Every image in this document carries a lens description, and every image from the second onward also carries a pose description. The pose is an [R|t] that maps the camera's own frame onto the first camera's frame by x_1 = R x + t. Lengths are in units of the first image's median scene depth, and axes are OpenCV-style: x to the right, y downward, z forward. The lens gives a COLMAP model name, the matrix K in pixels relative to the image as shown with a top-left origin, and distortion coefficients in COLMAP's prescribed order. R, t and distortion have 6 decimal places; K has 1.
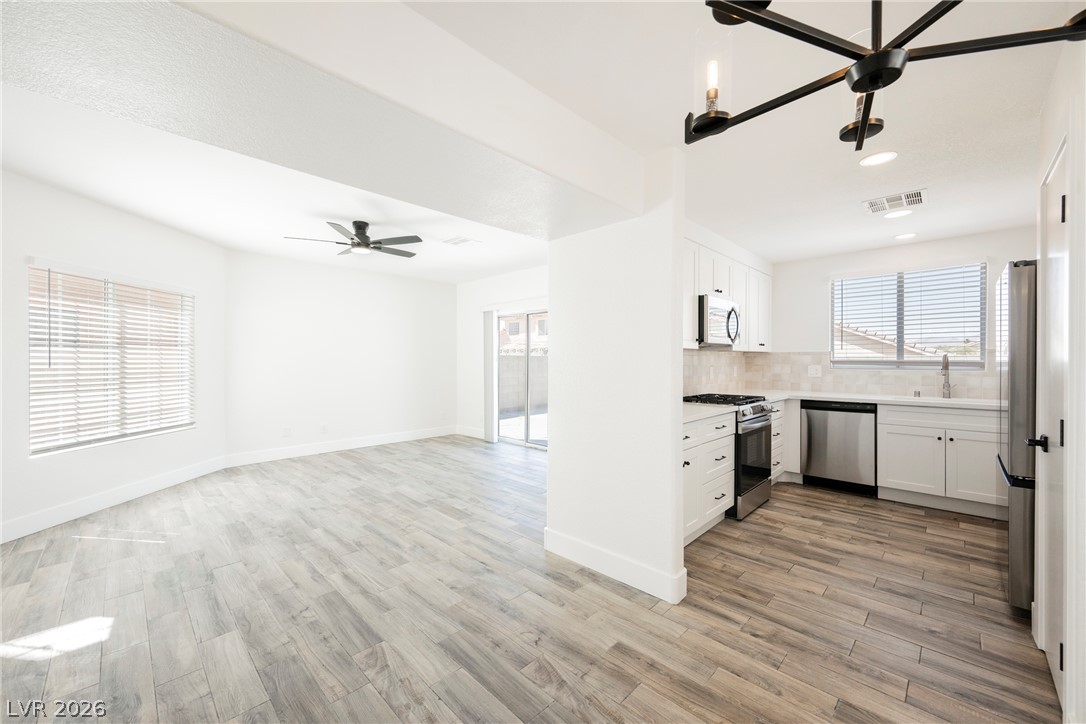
lens RADIAL K [[423.1, 0, 544.4], [0, 423.1, 361.8], [0, 0, 1]] dist [0.010057, 0.000005]
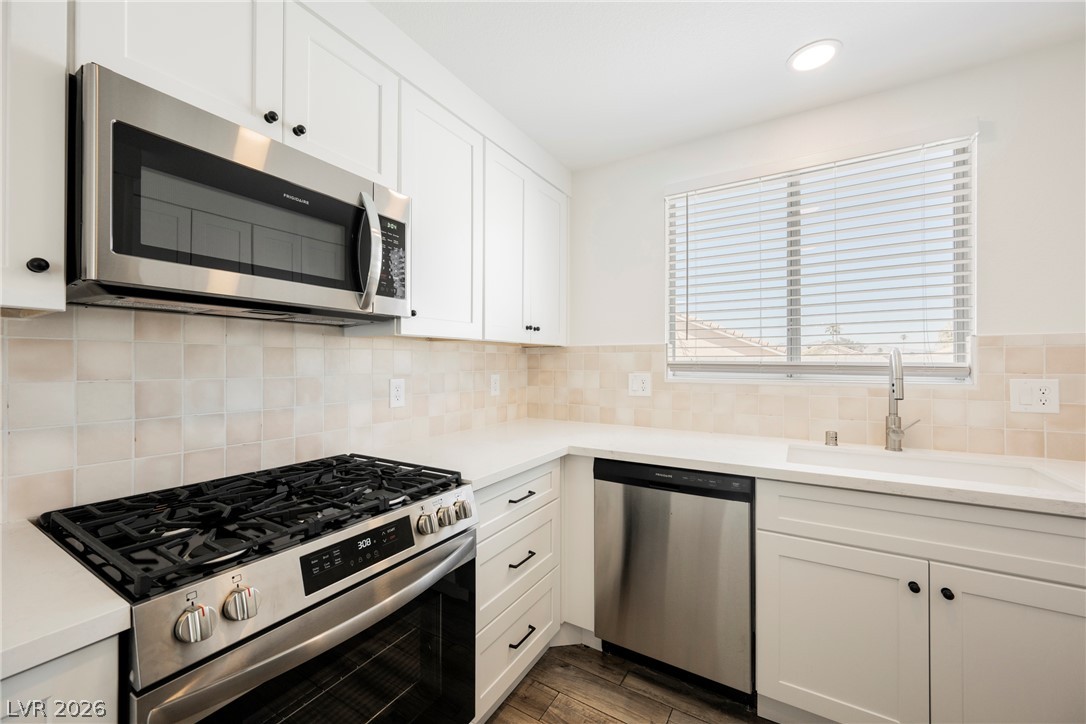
lens RADIAL K [[423.1, 0, 542.9], [0, 423.1, 363.5], [0, 0, 1]] dist [0.010057, 0.000005]
pose [[0.974695, -0.000596, 0.223538, 0.463921], [0.001153, 0.999997, -0.002363, -0.001431], [-0.223536, 0.002561, 0.974692, 0.609749]]
